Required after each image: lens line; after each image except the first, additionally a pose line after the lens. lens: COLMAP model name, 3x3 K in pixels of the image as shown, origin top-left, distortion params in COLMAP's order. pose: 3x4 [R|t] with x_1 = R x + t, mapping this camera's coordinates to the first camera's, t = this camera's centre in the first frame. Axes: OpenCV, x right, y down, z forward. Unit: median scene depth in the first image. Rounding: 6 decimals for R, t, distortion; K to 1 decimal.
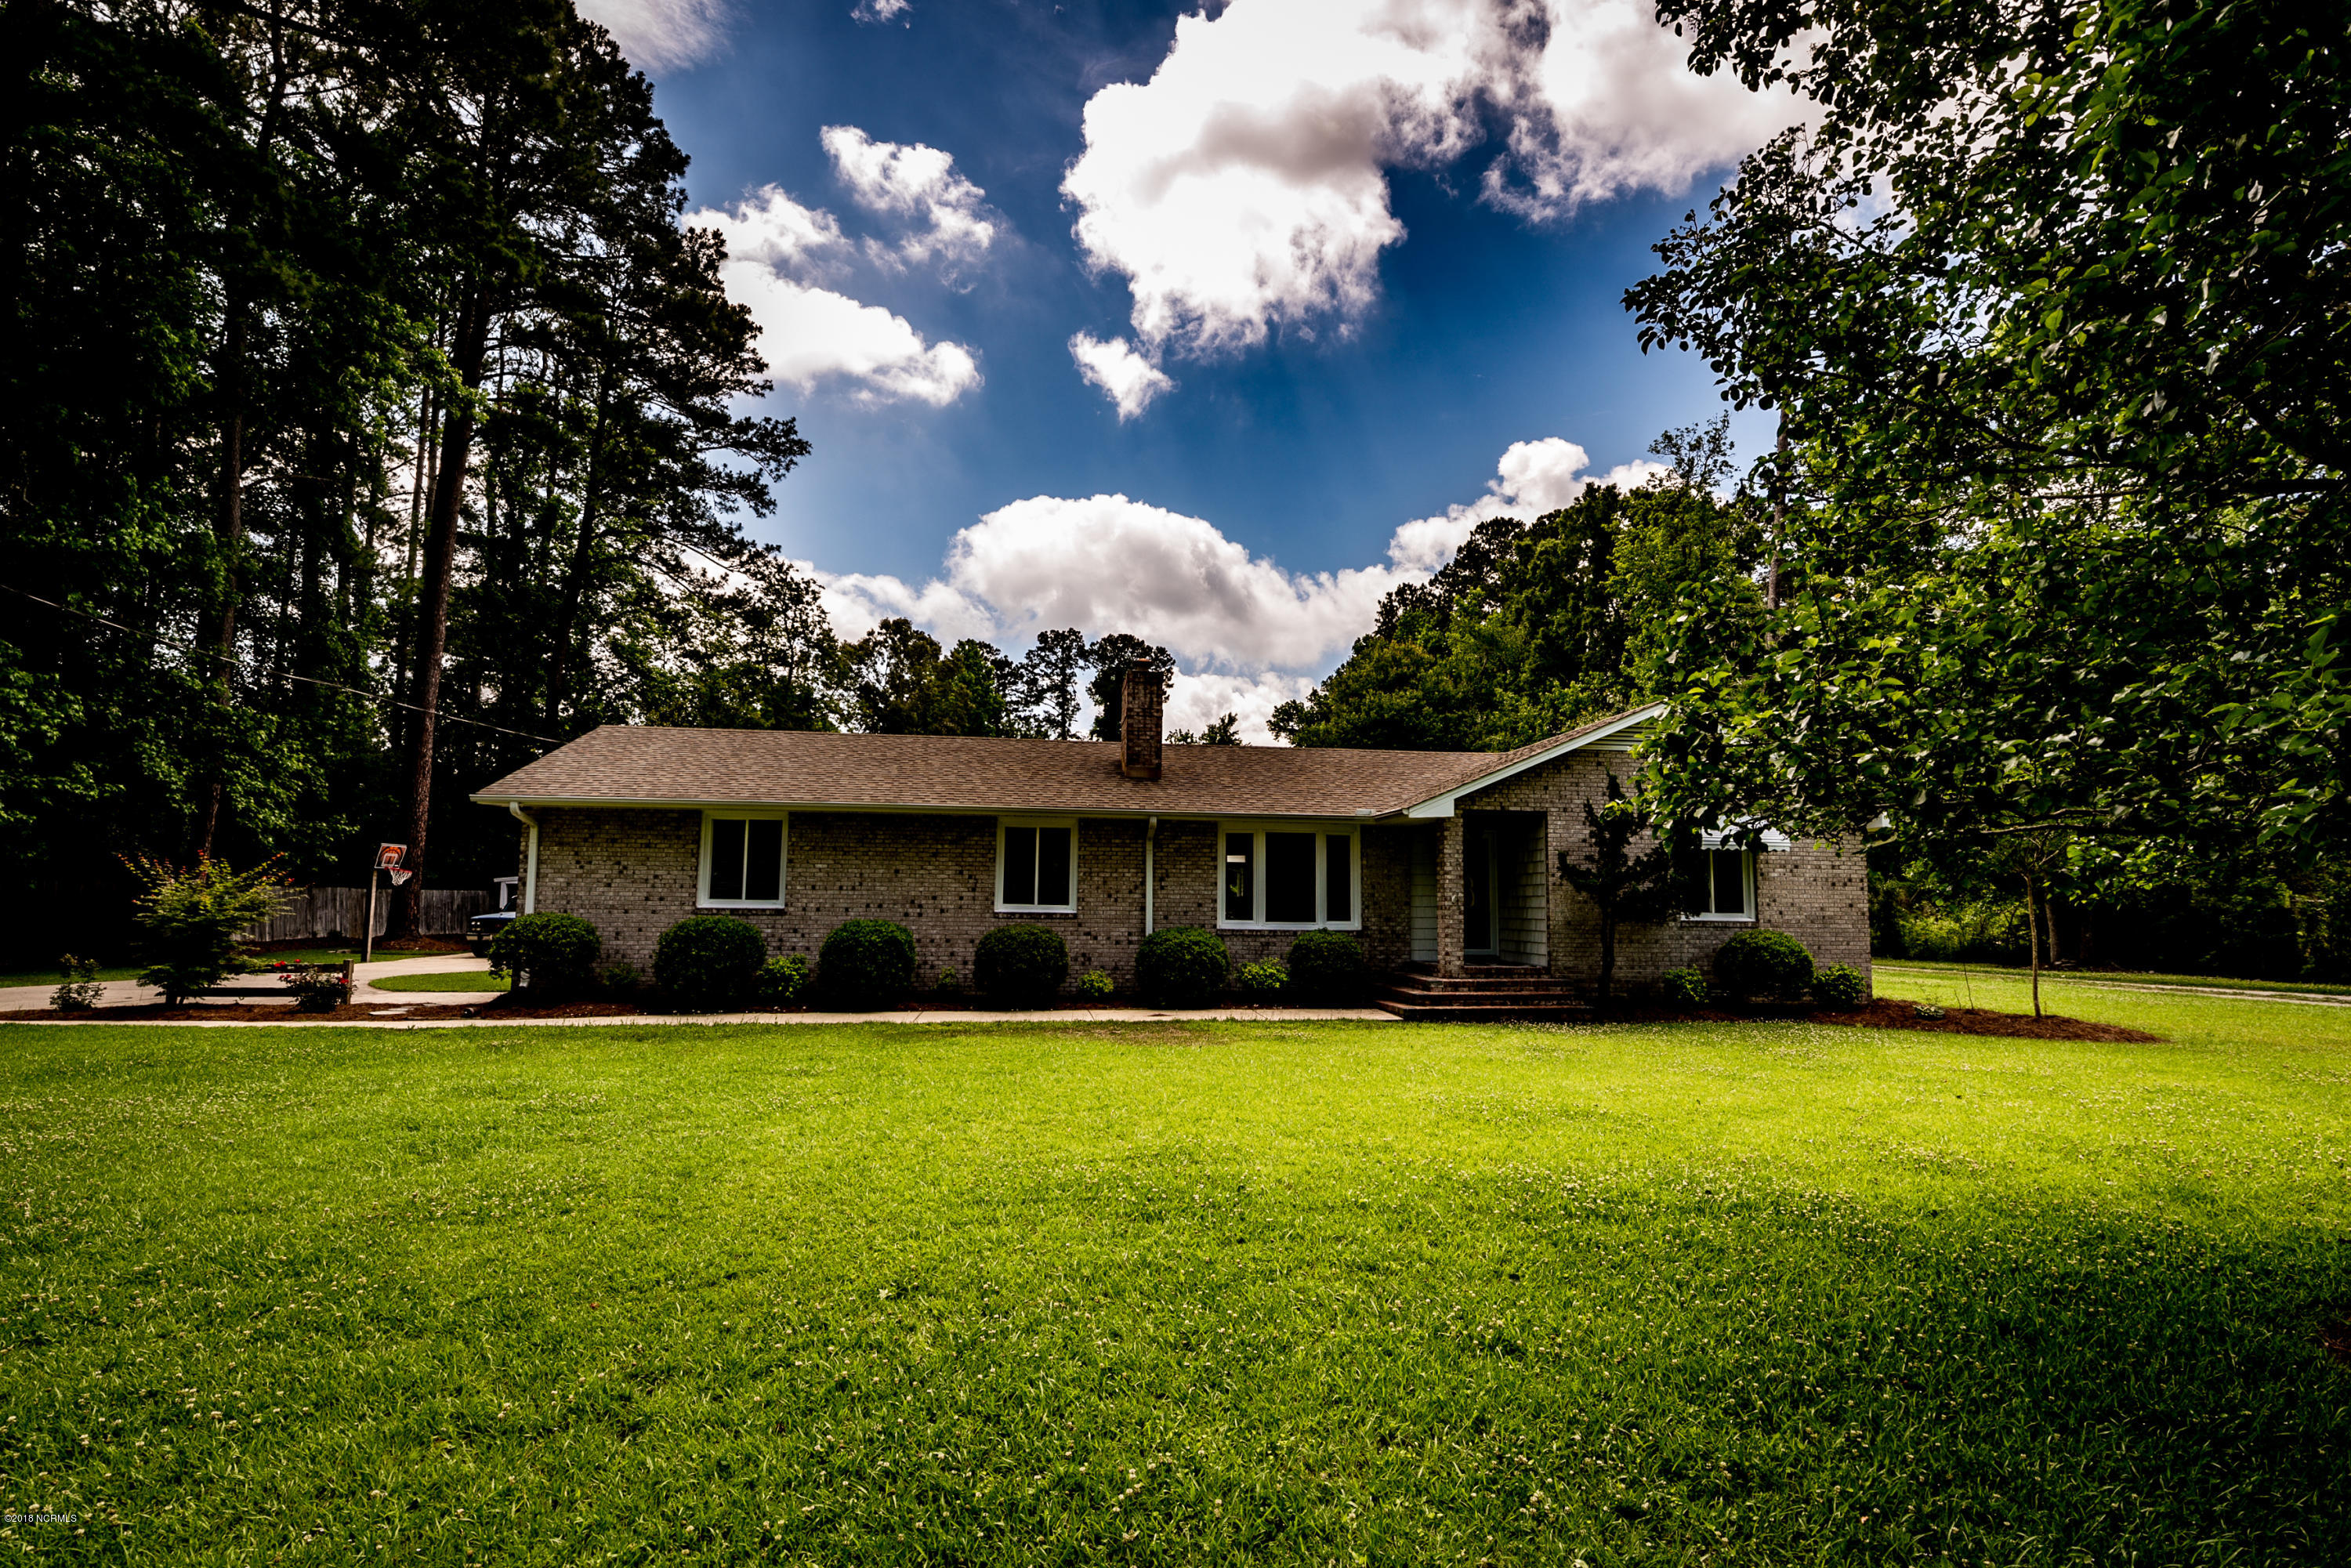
lens RADIAL K [[1060.2, 0, 1179.1], [0, 1060.2, 790.4], [0, 0, 1]] dist [-0.002171, -0.000110]
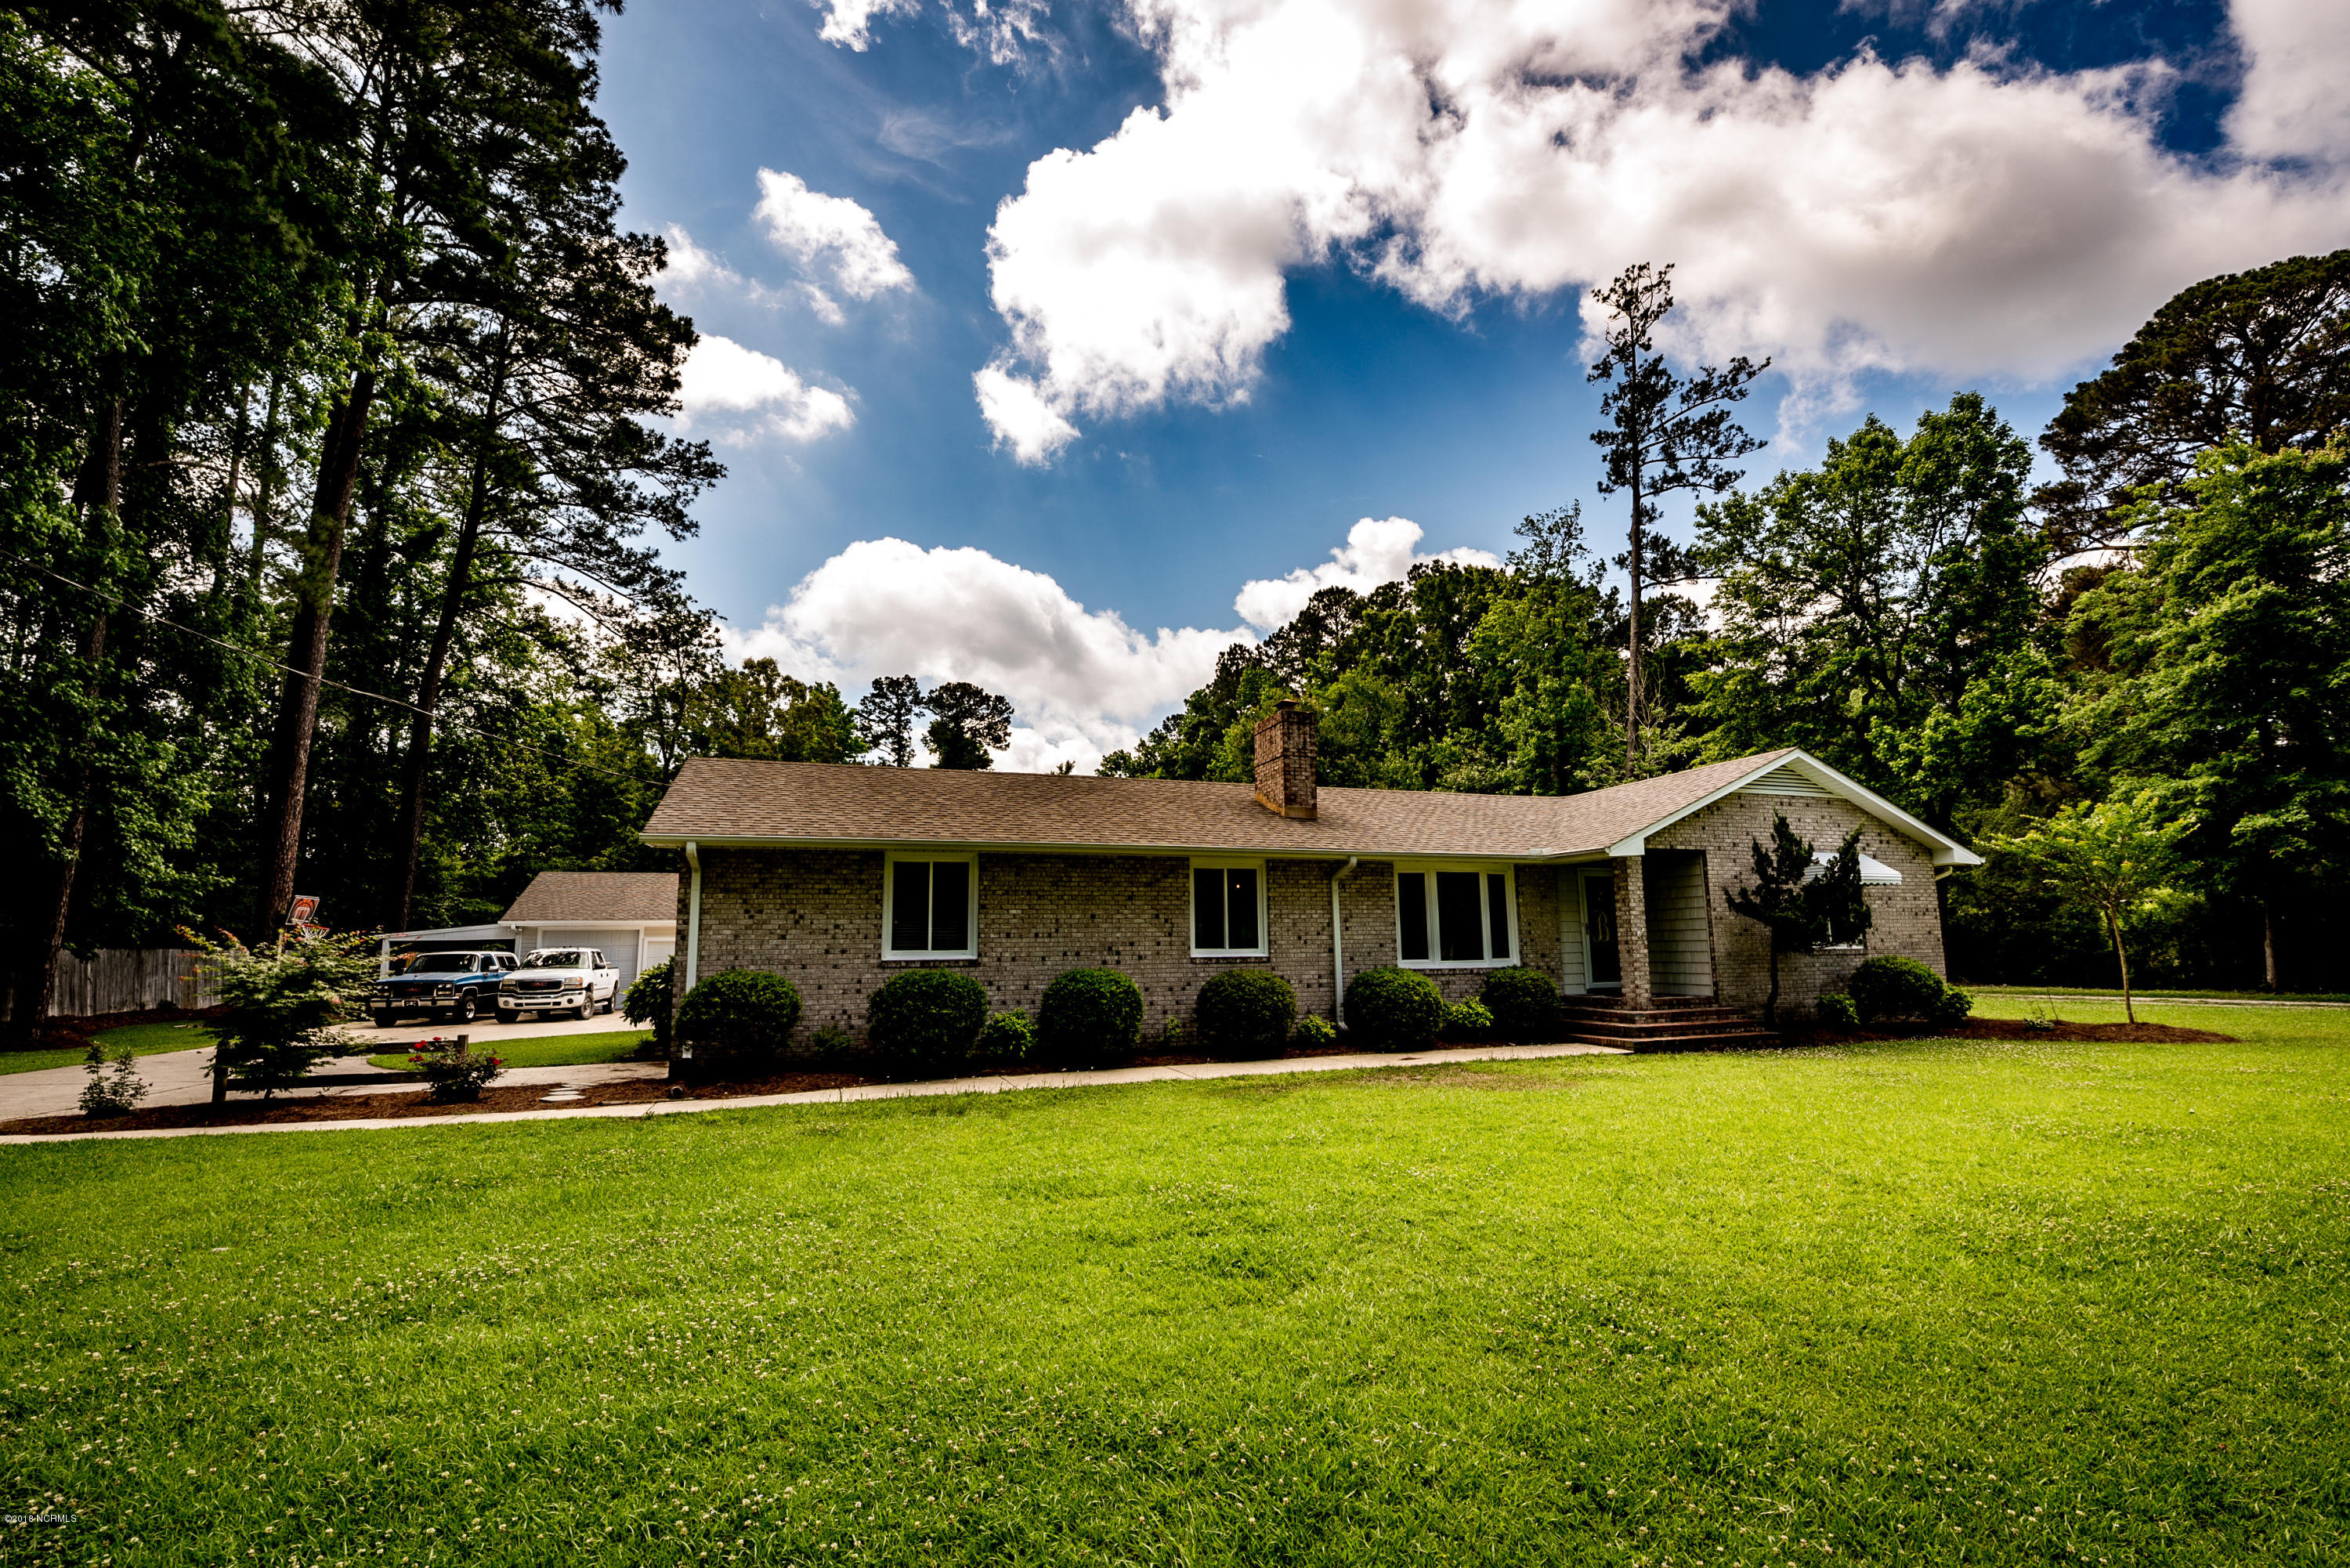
lens RADIAL K [[1014.6, 0, 1175.2], [0, 1014.6, 790.6], [0, 0, 1]] dist [-0.003695, -0.003717]
pose [[0.978877, 0.008973, 0.204252, -0.141345], [0.000506, 0.998927, -0.046309, 0.002744], [-0.204449, 0.045435, 0.977822, 0.039778]]
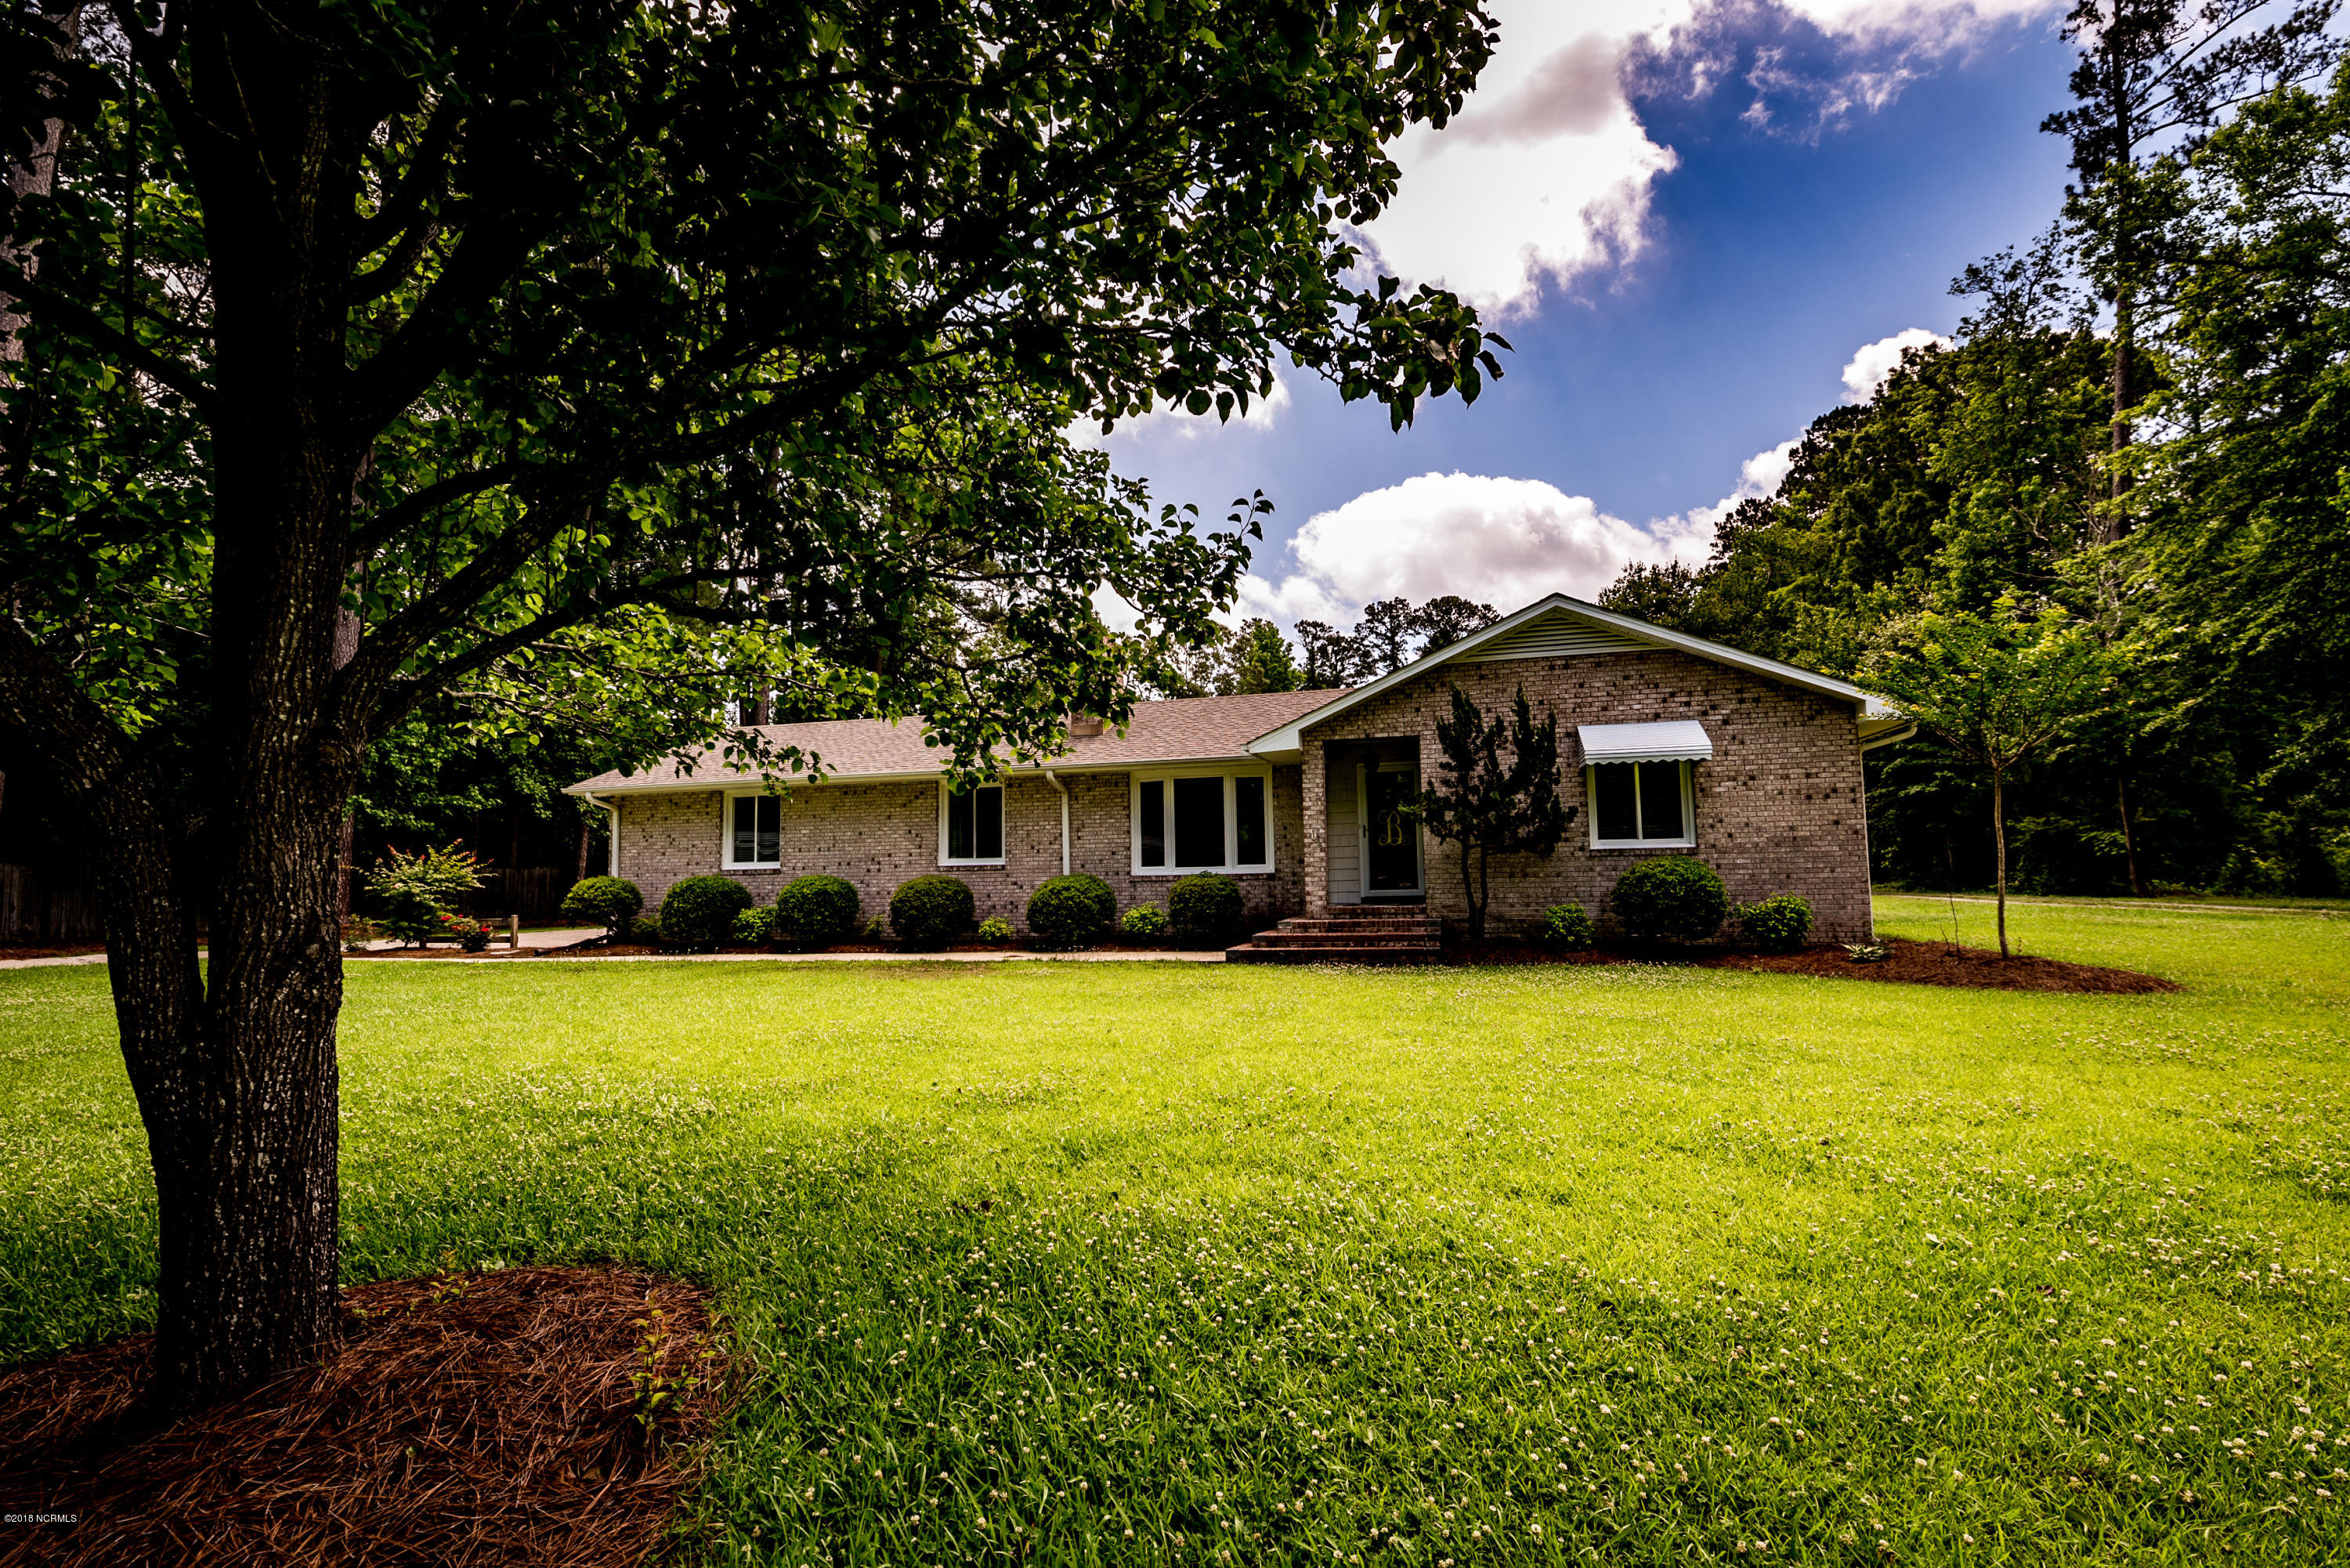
lens RADIAL K [[1014.6, 0, 1183.3], [0, 1014.6, 775.2], [0, 0, 1]] dist [-0.003695, -0.003717]
pose [[0.925075, -0.066512, -0.373916, 0.176787], [0.070821, 0.997487, -0.002220, 0.015182], [0.373124, -0.024427, 0.927460, 0.042439]]
